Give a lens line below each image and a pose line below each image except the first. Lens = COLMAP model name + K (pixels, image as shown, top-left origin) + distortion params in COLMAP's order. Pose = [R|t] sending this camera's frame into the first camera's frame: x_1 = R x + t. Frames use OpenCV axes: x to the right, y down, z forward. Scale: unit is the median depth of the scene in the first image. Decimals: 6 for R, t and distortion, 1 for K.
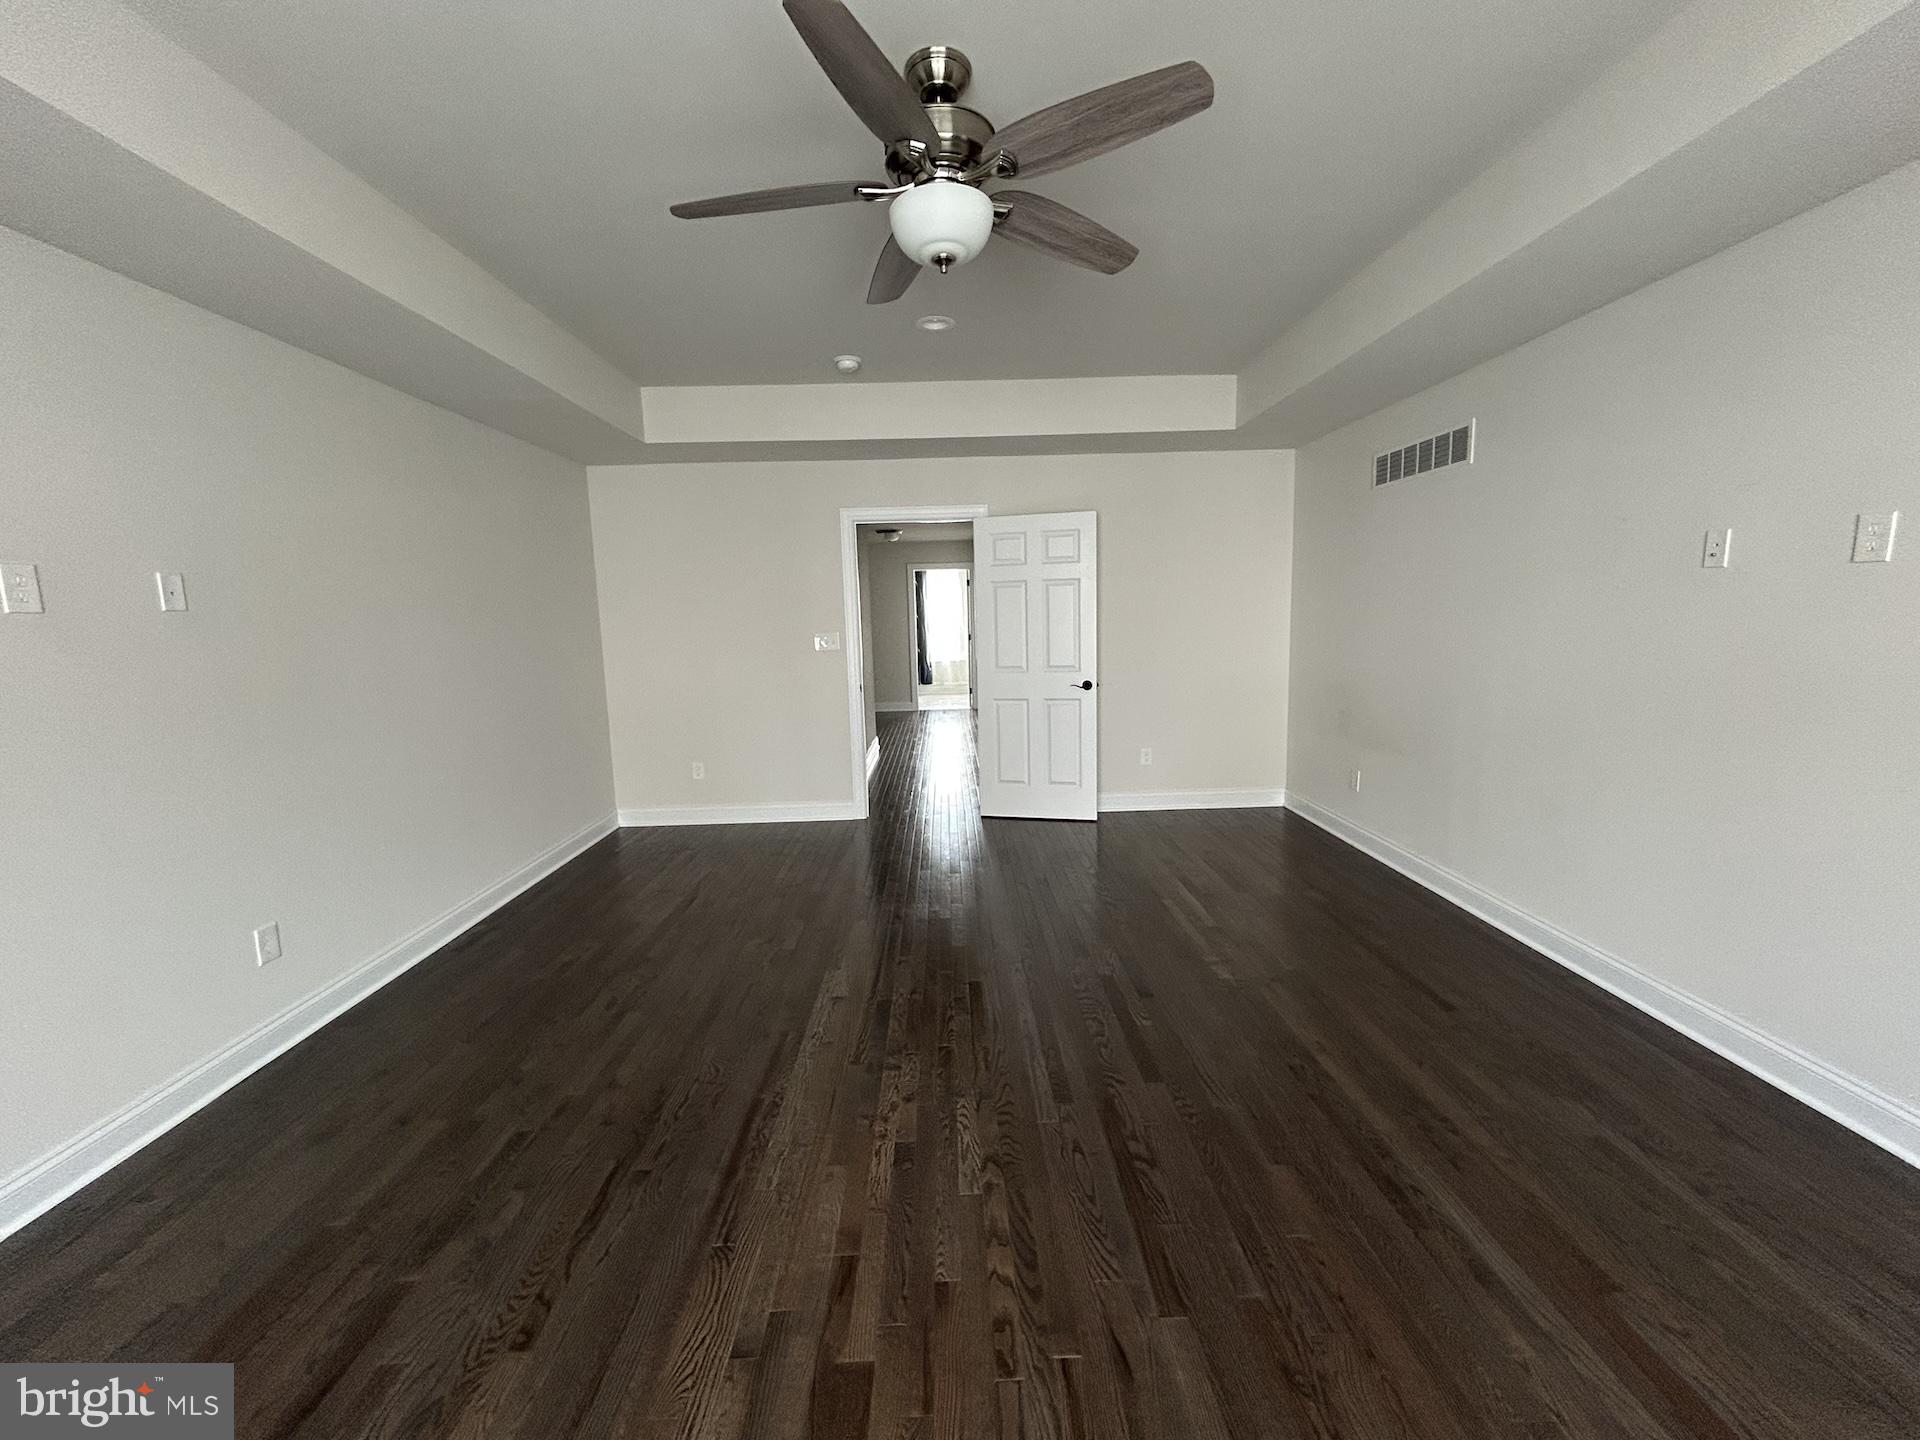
lens RADIAL K [[807.1, 0, 956.7], [0, 807.1, 713.5], [0, 0, 1]] dist [-0.001305, 0.000704]
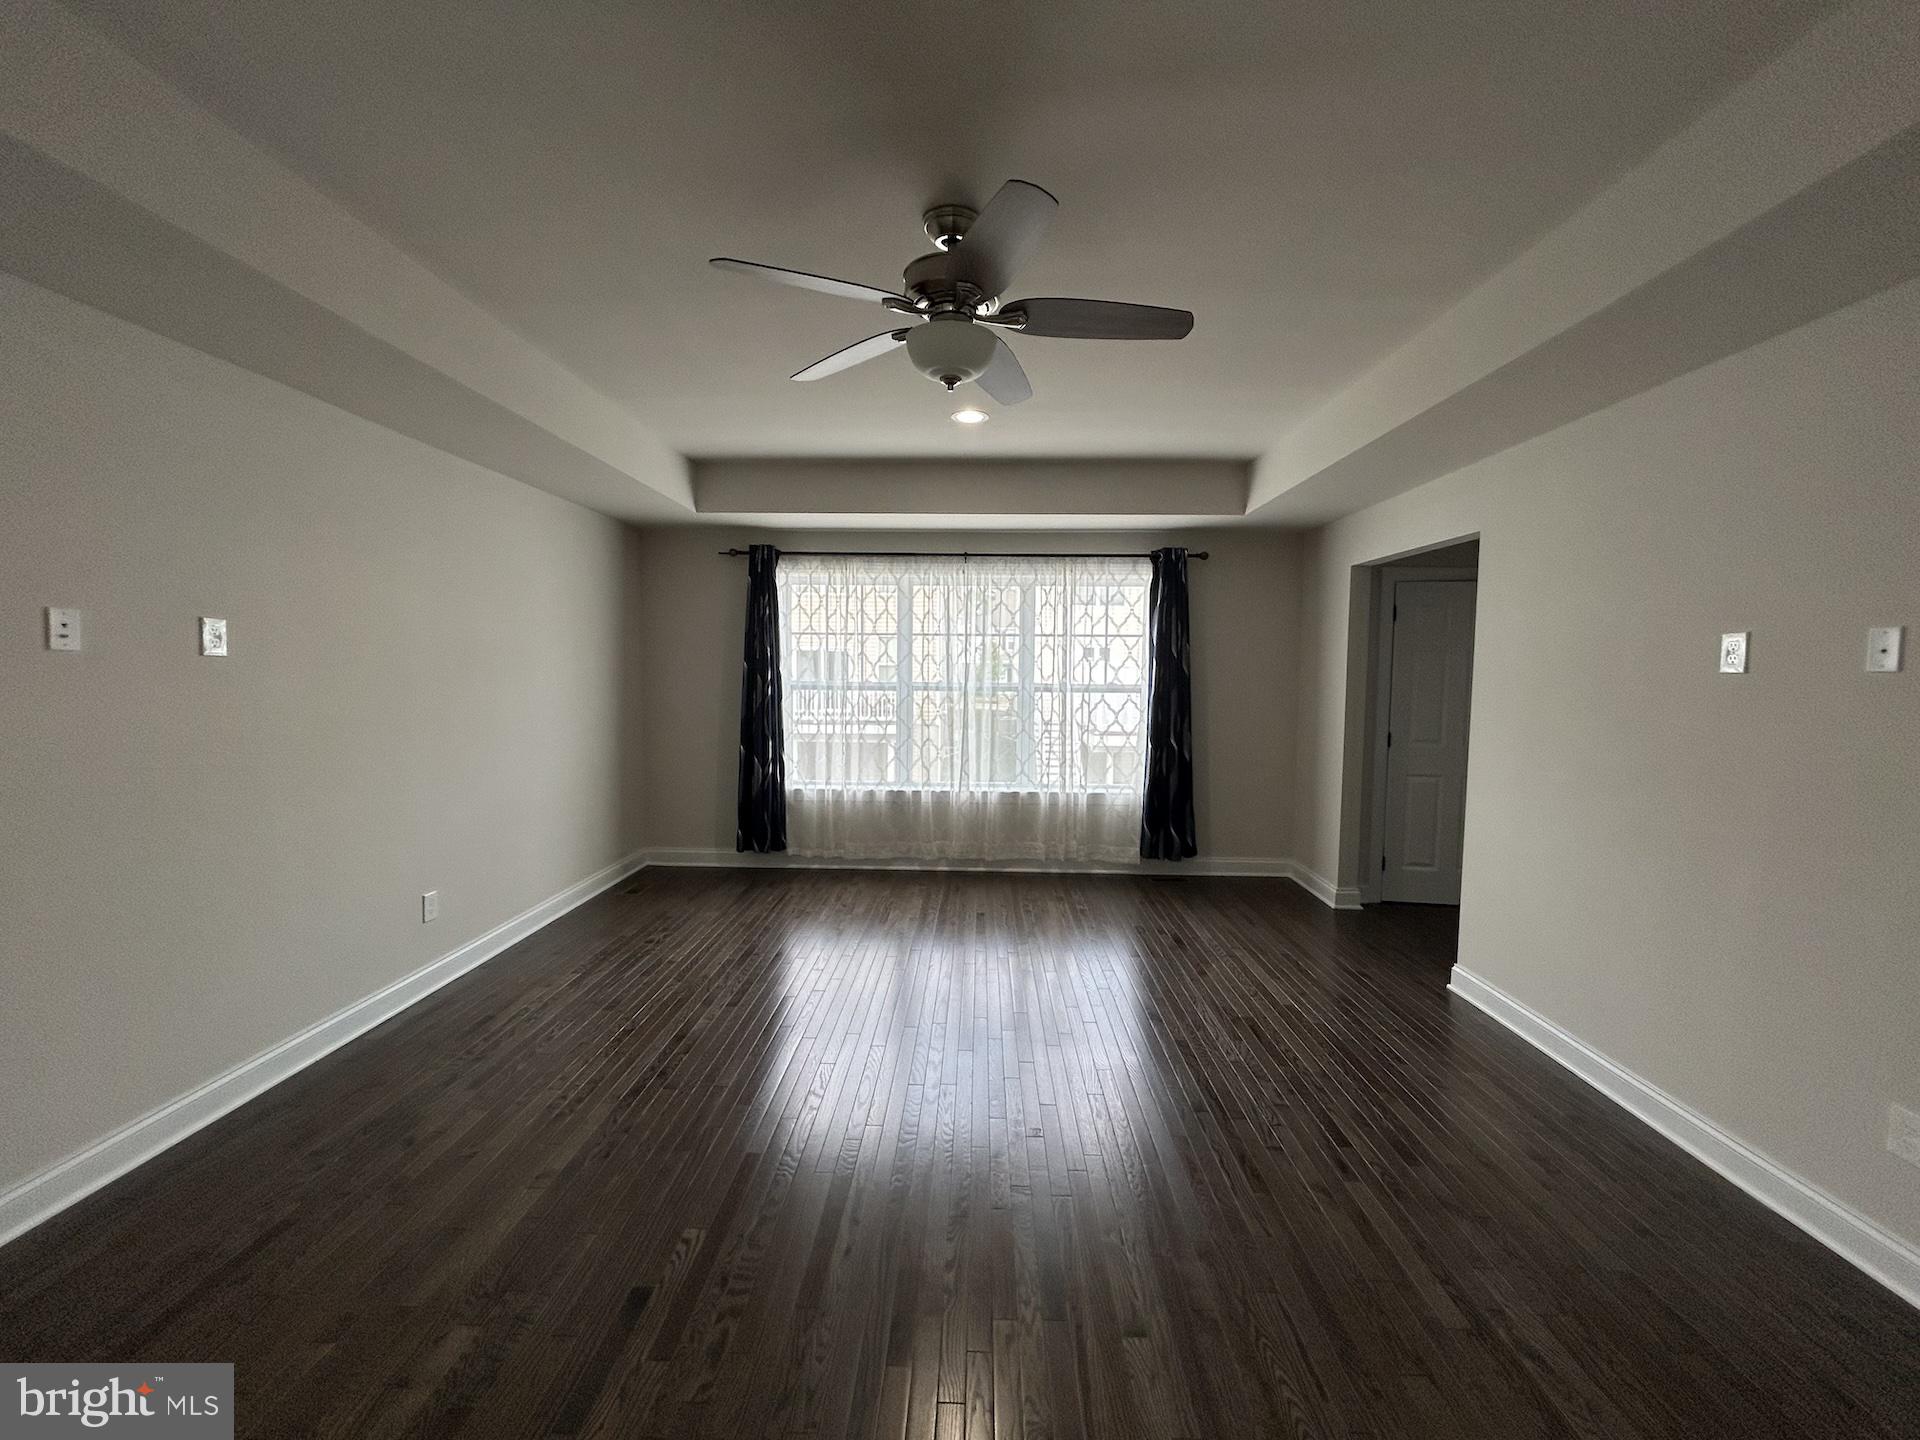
lens RADIAL K [[807.1, 0, 956.7], [0, 807.1, 713.5], [0, 0, 1]] dist [-0.001305, 0.000704]
pose [[-0.998786, 0.013716, 0.047304, -0.061029], [0.021976, 0.983643, 0.178786, -0.251468], [-0.044078, 0.179608, -0.982750, 1.846623]]
